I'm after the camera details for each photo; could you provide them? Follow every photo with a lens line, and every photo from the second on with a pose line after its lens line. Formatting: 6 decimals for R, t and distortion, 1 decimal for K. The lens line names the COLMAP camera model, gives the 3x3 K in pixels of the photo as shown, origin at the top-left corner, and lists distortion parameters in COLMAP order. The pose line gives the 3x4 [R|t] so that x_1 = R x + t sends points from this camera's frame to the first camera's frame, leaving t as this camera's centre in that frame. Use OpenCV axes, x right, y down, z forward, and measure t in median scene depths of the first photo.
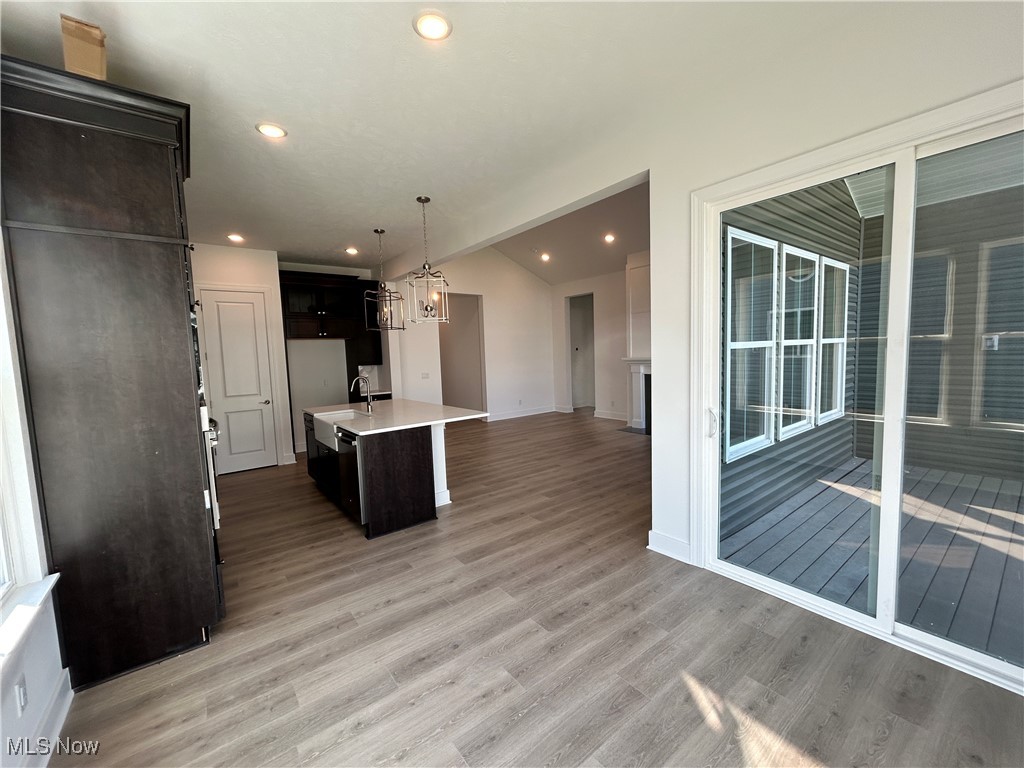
lens RADIAL K [[413.9, 0, 511.5], [0, 413.9, 384.2], [0, 0, 1]] dist [0.000136, 0.000562]
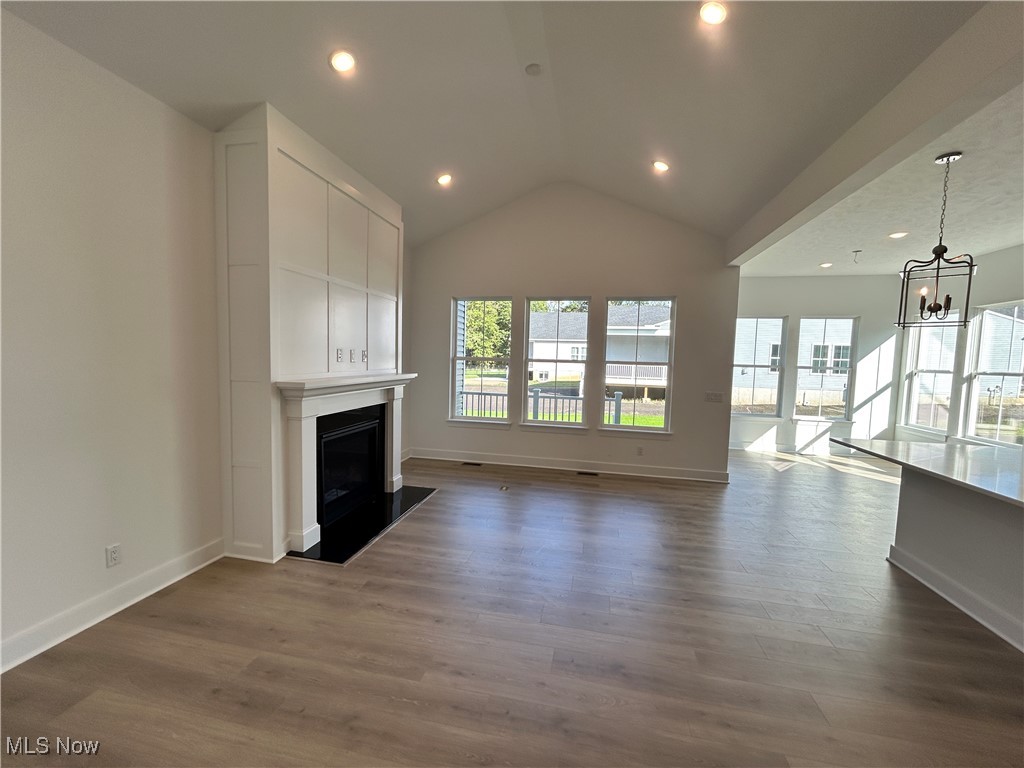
lens RADIAL K [[413.9, 0, 511.1], [0, 413.9, 385.1], [0, 0, 1]] dist [0.000136, 0.000562]
pose [[-0.652590, -0.034007, 0.756948, -0.143885], [0.055642, 0.994144, 0.092634, -0.085312], [-0.755665, 0.102570, -0.646877, 1.091307]]
